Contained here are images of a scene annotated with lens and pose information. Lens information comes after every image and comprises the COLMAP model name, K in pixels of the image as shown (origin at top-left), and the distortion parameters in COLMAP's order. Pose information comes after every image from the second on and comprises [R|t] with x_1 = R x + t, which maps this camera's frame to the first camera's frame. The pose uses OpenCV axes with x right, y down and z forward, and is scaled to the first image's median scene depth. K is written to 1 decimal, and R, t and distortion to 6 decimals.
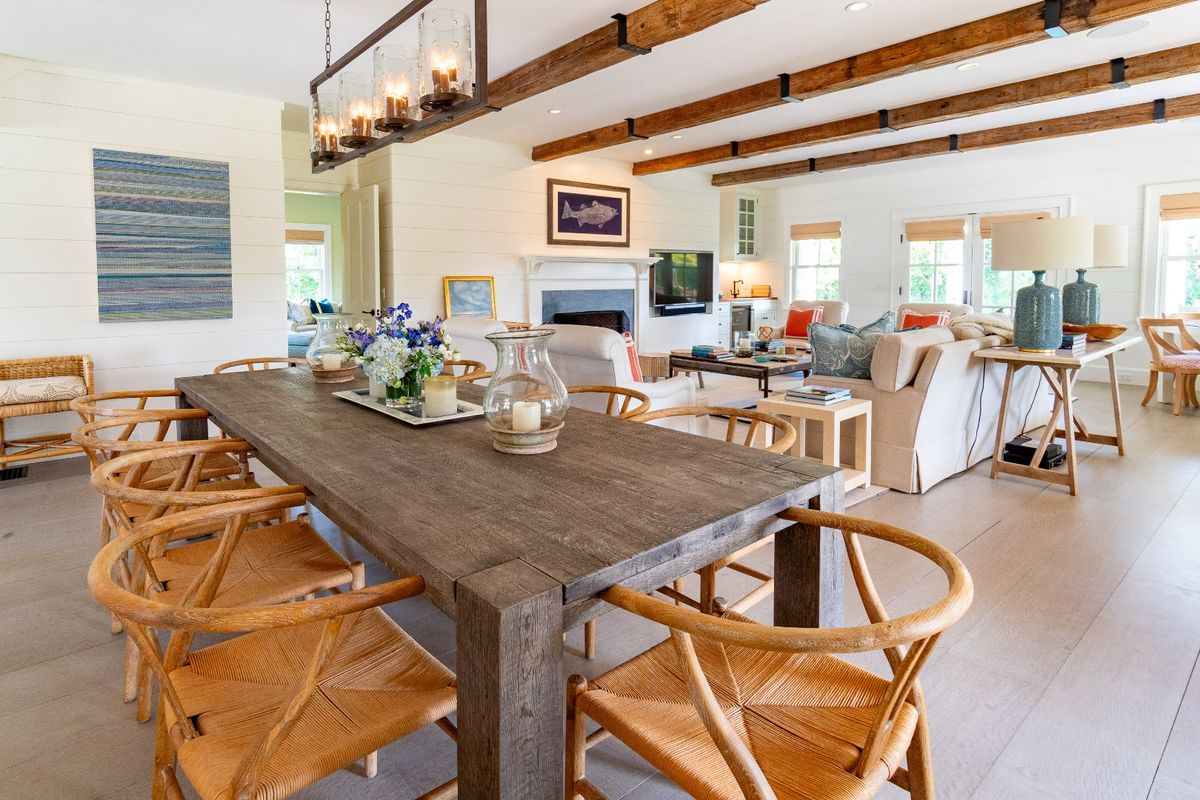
lens RADIAL K [[606.0, 0, 595.7], [0, 606.0, 381.1], [0, 0, 1]] dist [0.008701, 0.001066]
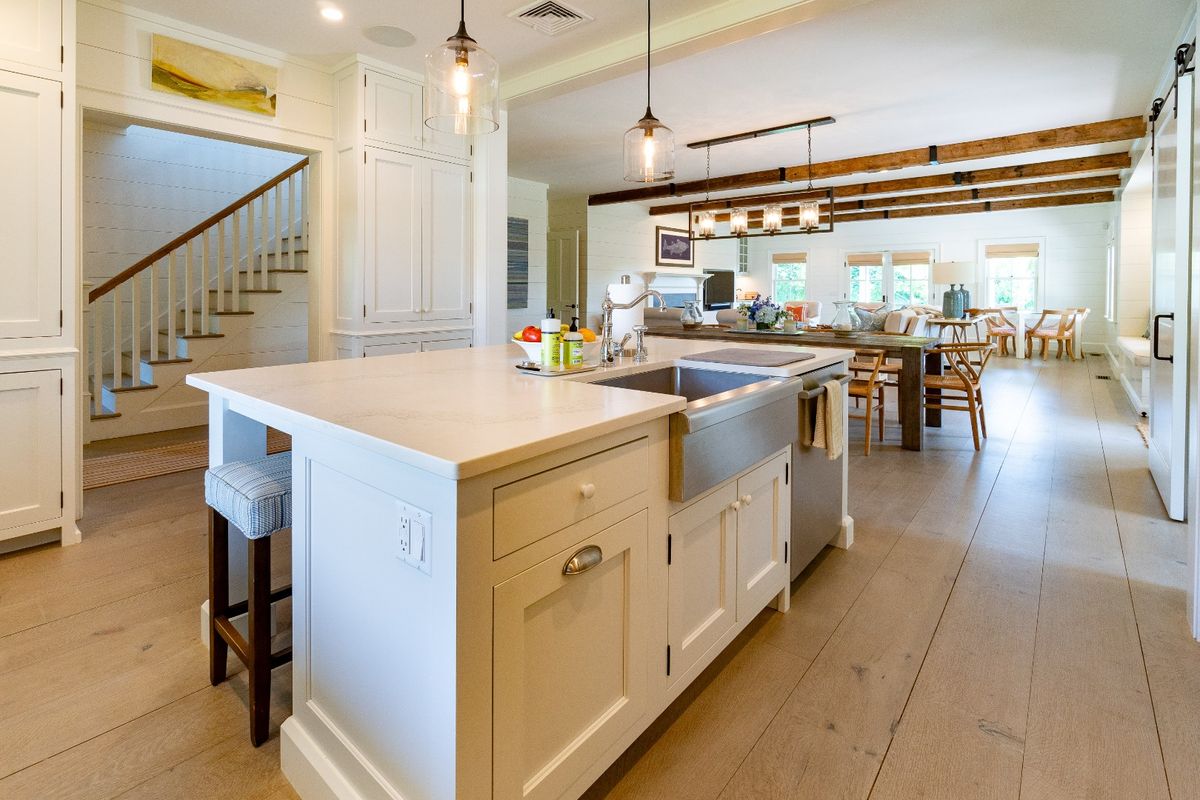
lens RADIAL K [[533.0, 0, 595.3], [0, 533.0, 372.9], [0, 0, 1]] dist [-0.000905, -0.000513]
pose [[0.989886, -0.014635, 0.141105, -0.444924], [0.016040, 0.999832, -0.008825, 0.074186], [-0.140952, 0.010999, 0.989955, -0.397678]]
